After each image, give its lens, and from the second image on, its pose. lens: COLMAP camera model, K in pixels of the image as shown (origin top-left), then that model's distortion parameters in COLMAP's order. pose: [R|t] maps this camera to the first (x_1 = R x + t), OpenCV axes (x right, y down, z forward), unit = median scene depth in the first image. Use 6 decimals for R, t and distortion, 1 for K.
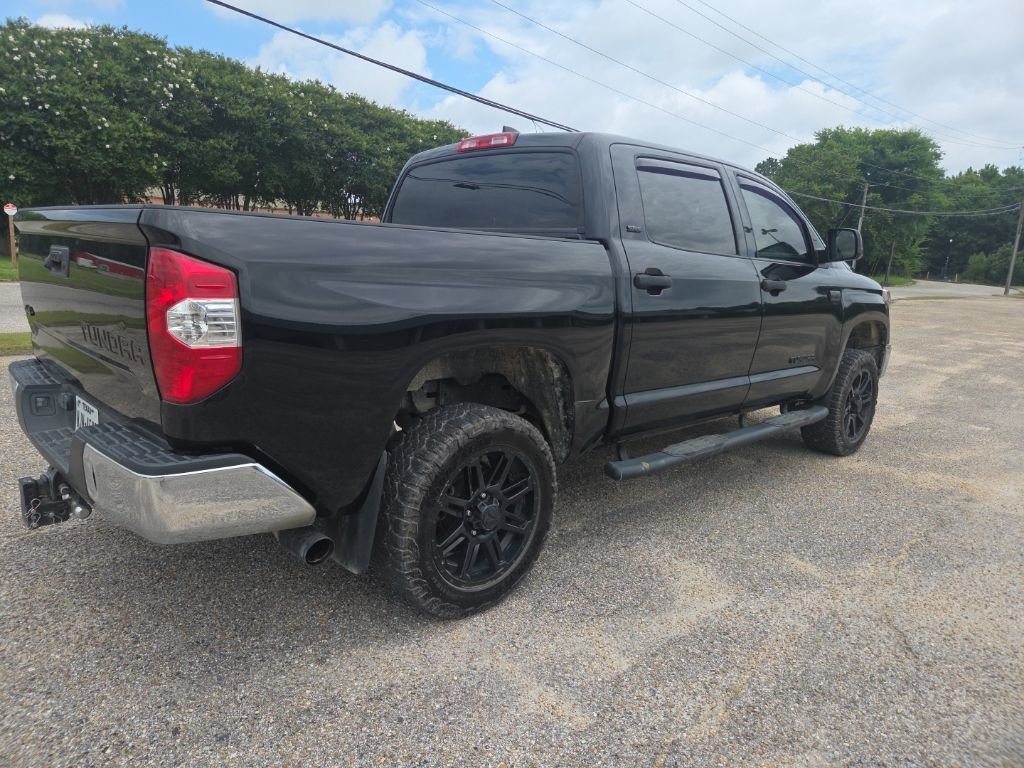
lens RADIAL K [[687.6, 0, 501.3], [0, 687.6, 378.5], [0, 0, 1]] dist [0.071216, -0.057335]
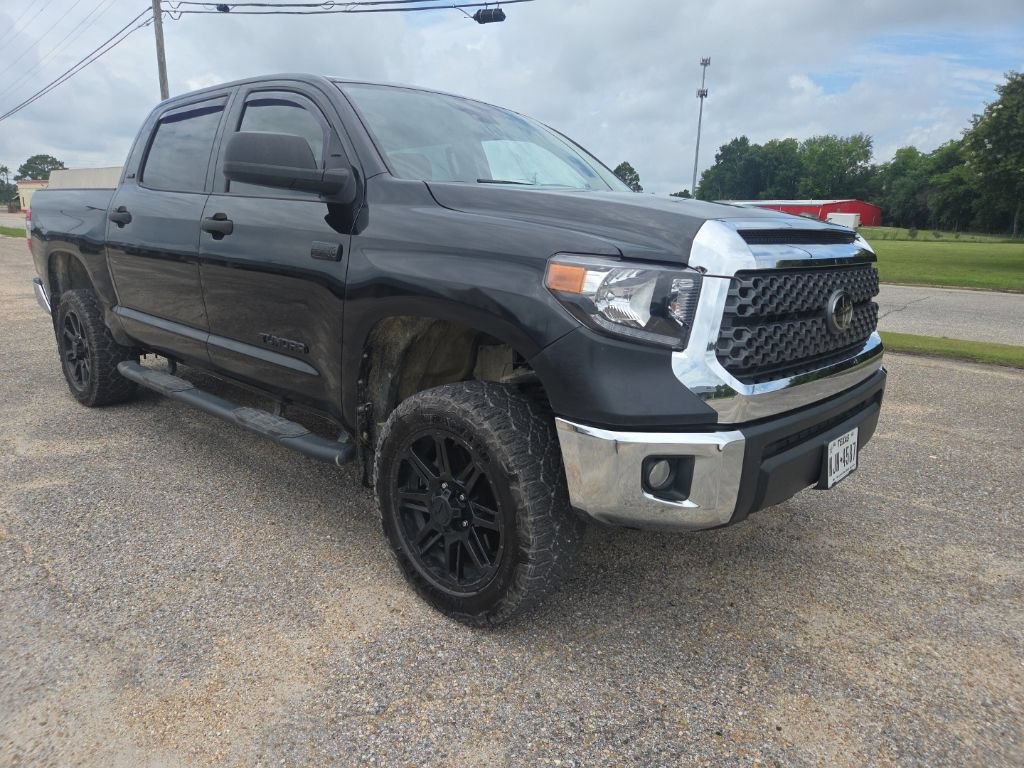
lens RADIAL K [[687.6, 0, 501.3], [0, 687.6, 378.5], [0, 0, 1]] dist [0.071216, -0.057335]
pose [[0.046717, 0.170046, -0.984328, 0.197562], [-0.204582, 0.966145, 0.157196, -0.025536], [0.977734, 0.194032, 0.079924, 0.209276]]
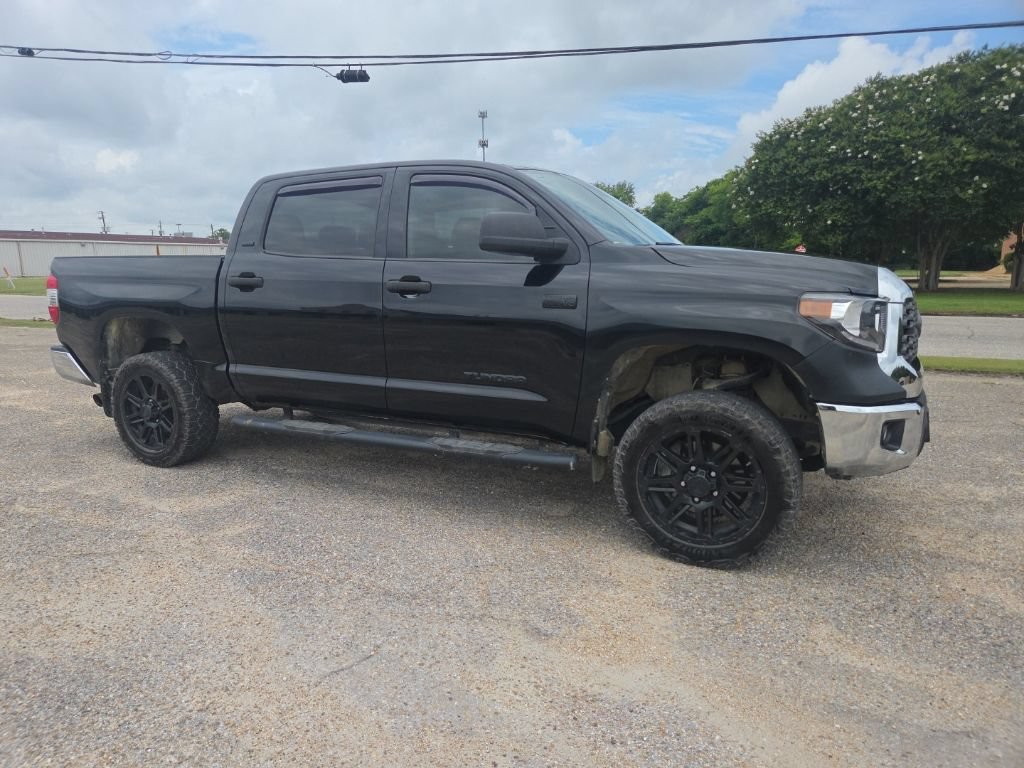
lens RADIAL K [[689.8, 0, 487.5], [0, 689.8, 383.0], [0, 0, 1]] dist [0.081271, -0.077790]
pose [[0.310686, 0.102231, -0.944999, 0.214642], [-0.147369, 0.987358, 0.058363, -0.012279], [0.939019, 0.121131, 0.321824, 0.132847]]
